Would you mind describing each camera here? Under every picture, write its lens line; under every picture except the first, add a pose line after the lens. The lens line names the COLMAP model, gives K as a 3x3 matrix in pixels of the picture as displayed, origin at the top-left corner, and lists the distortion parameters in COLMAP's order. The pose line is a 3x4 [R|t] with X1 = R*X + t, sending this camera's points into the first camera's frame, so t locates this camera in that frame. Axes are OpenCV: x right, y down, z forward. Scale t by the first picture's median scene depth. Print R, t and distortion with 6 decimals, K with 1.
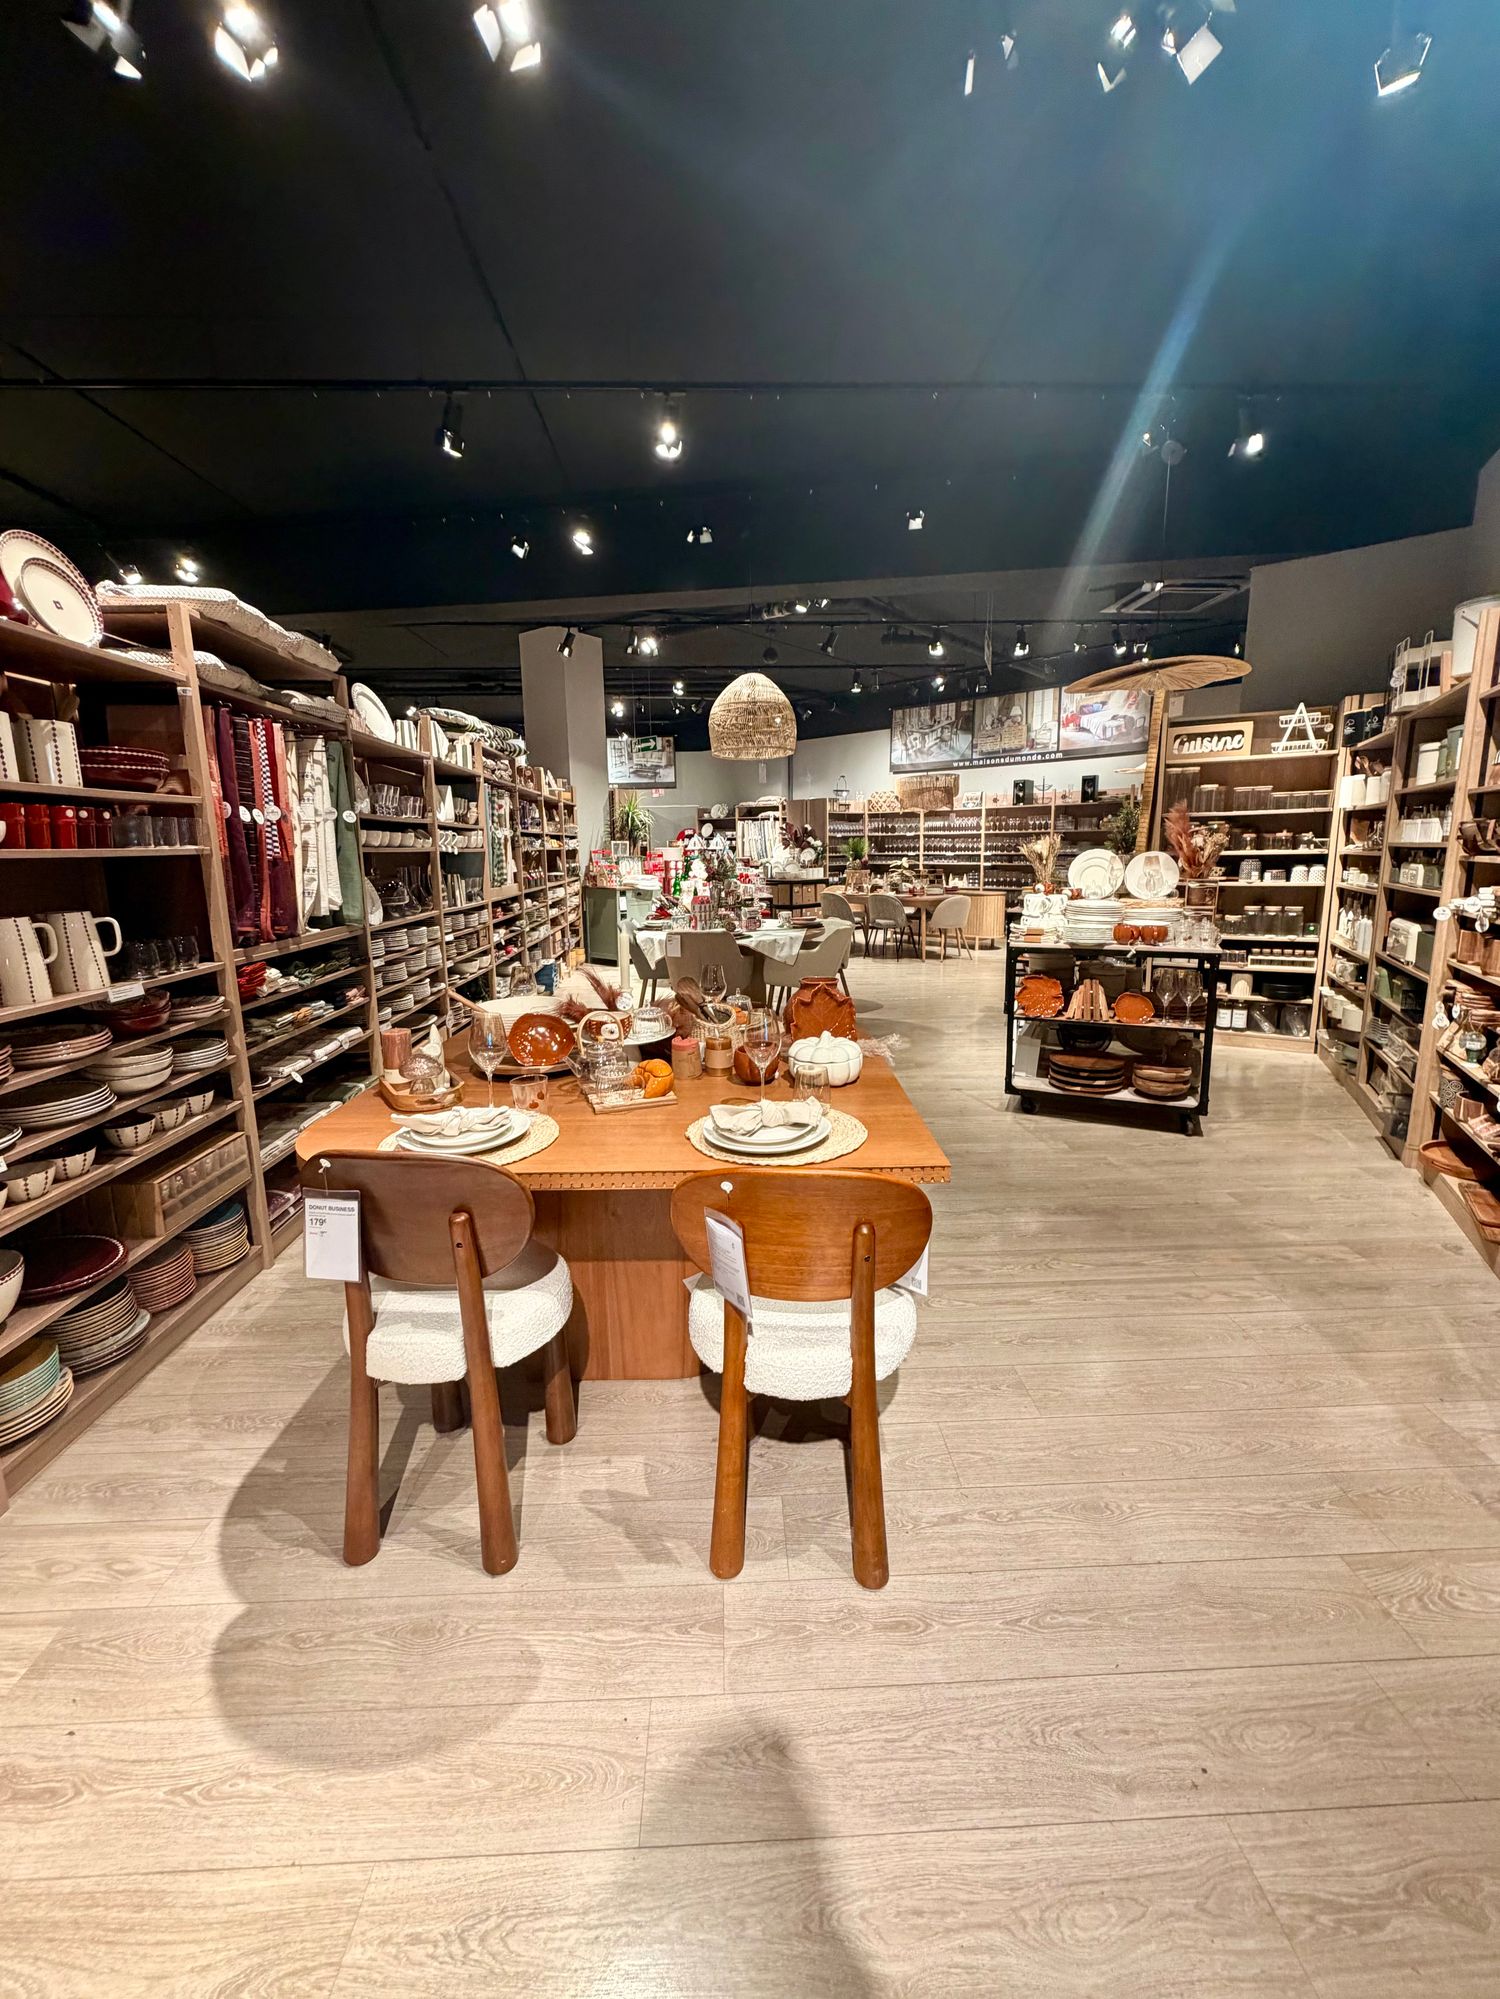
lens RADIAL K [[800.6, 0, 750.0], [0, 800.6, 992.7], [0, 0, 1]] dist [0.003350, 0.000444]
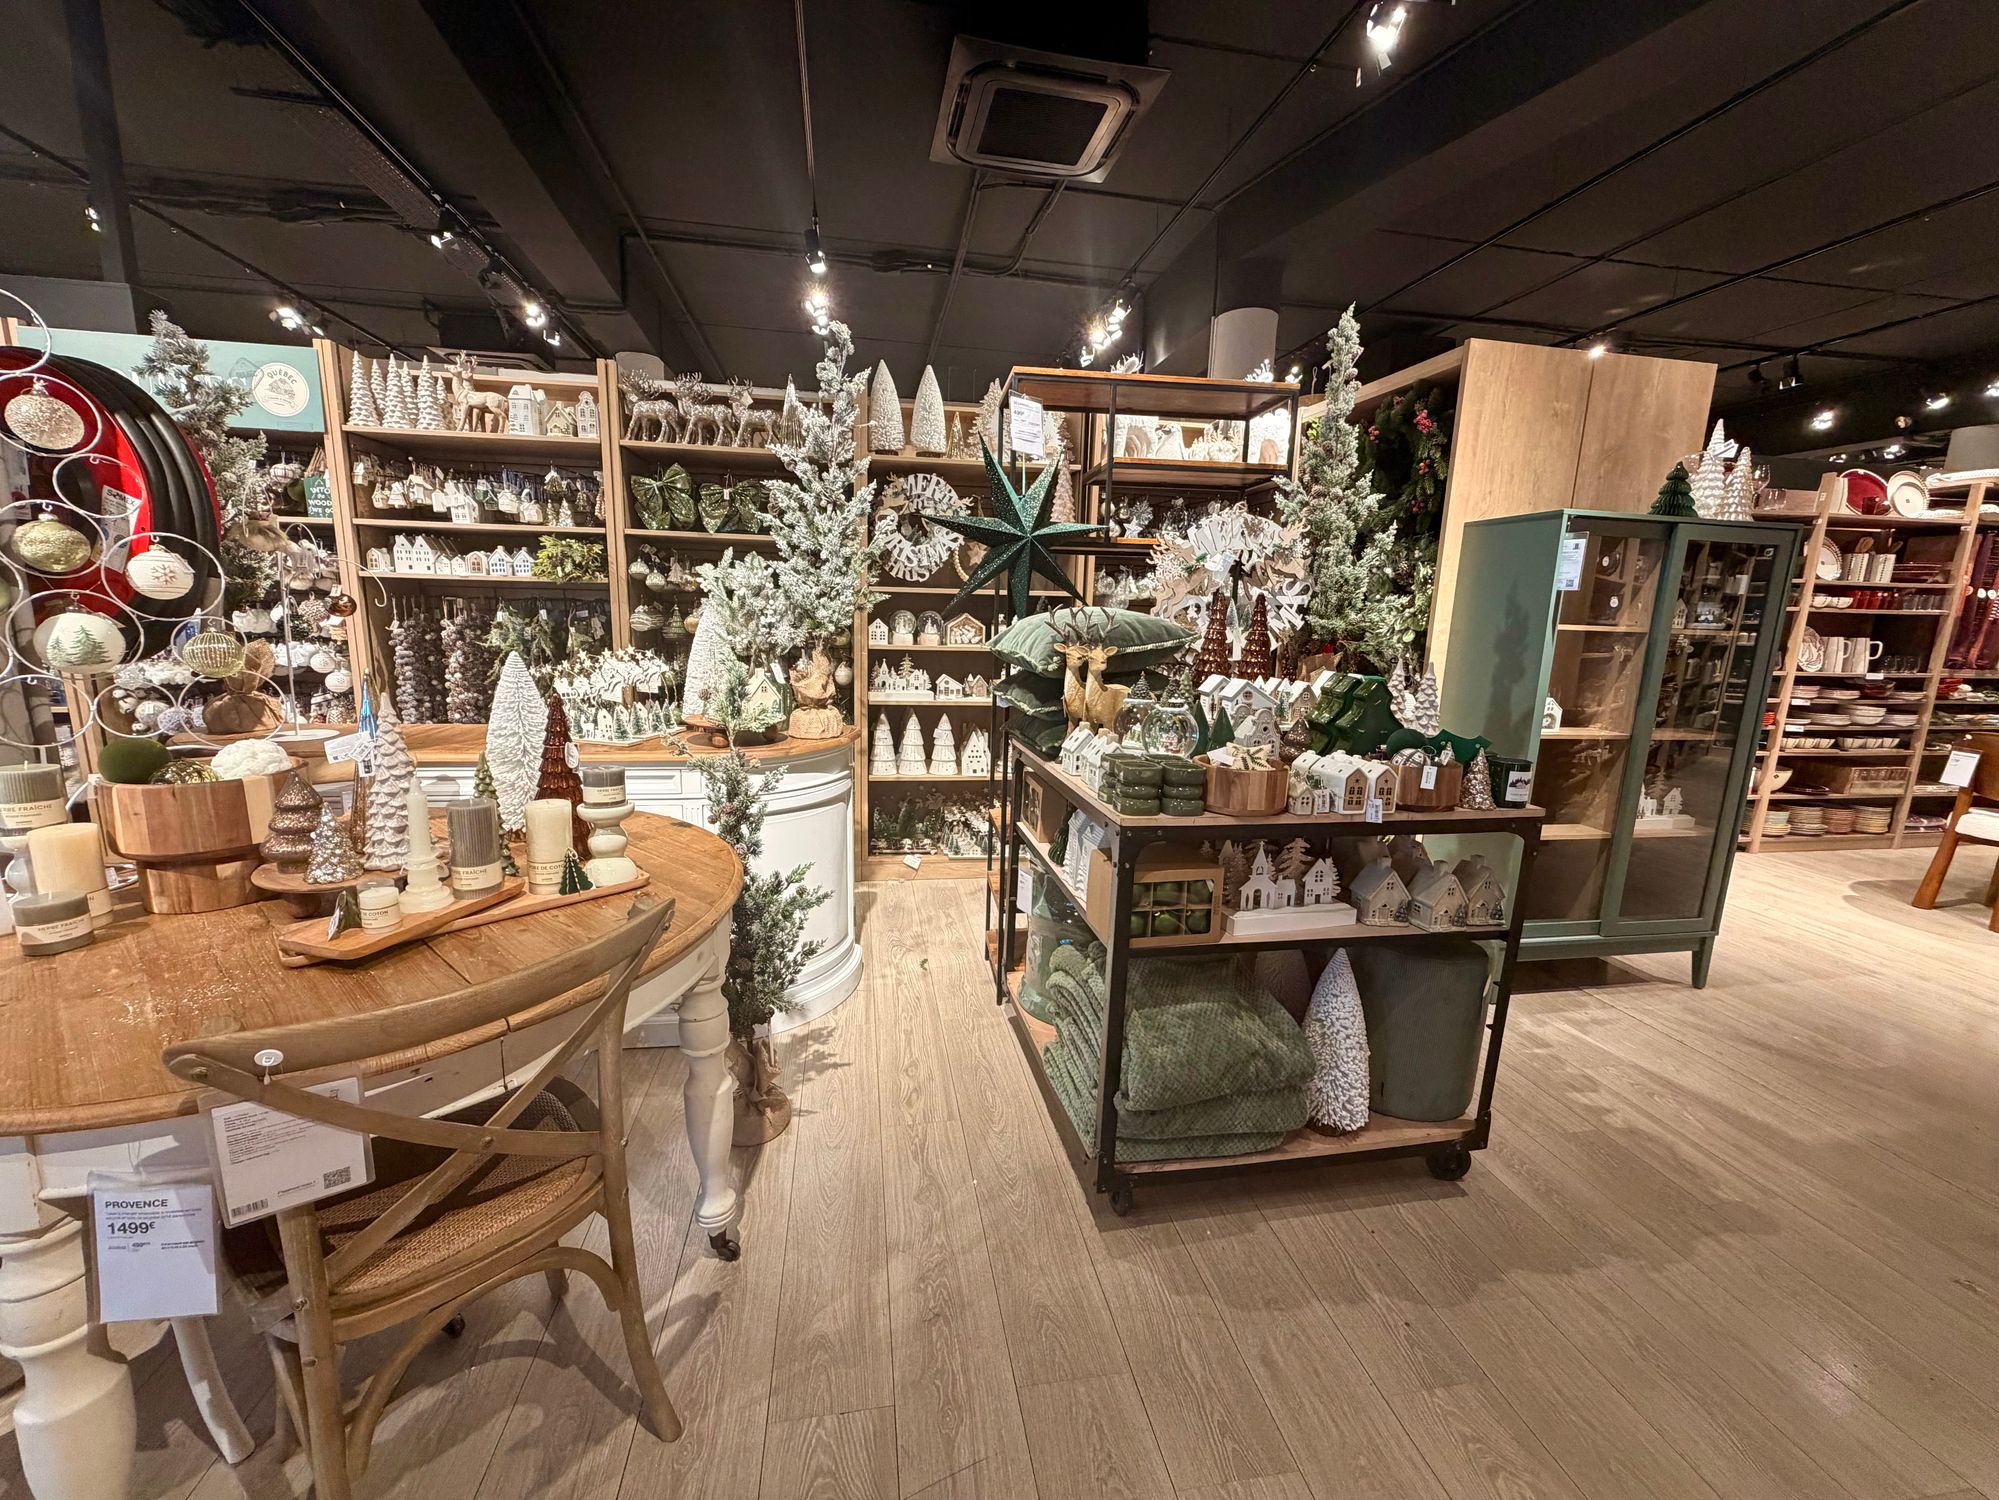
lens RADIAL K [[800.6, 0, 994.4], [0, 800.6, 750.2], [0, 0, 1]] dist [0.003350, 0.000444]
pose [[0.143724, 0.192200, -0.970774, 0.890460], [-0.209034, 0.964721, 0.160054, 0.295868], [0.967289, 0.179922, 0.178830, -1.431753]]
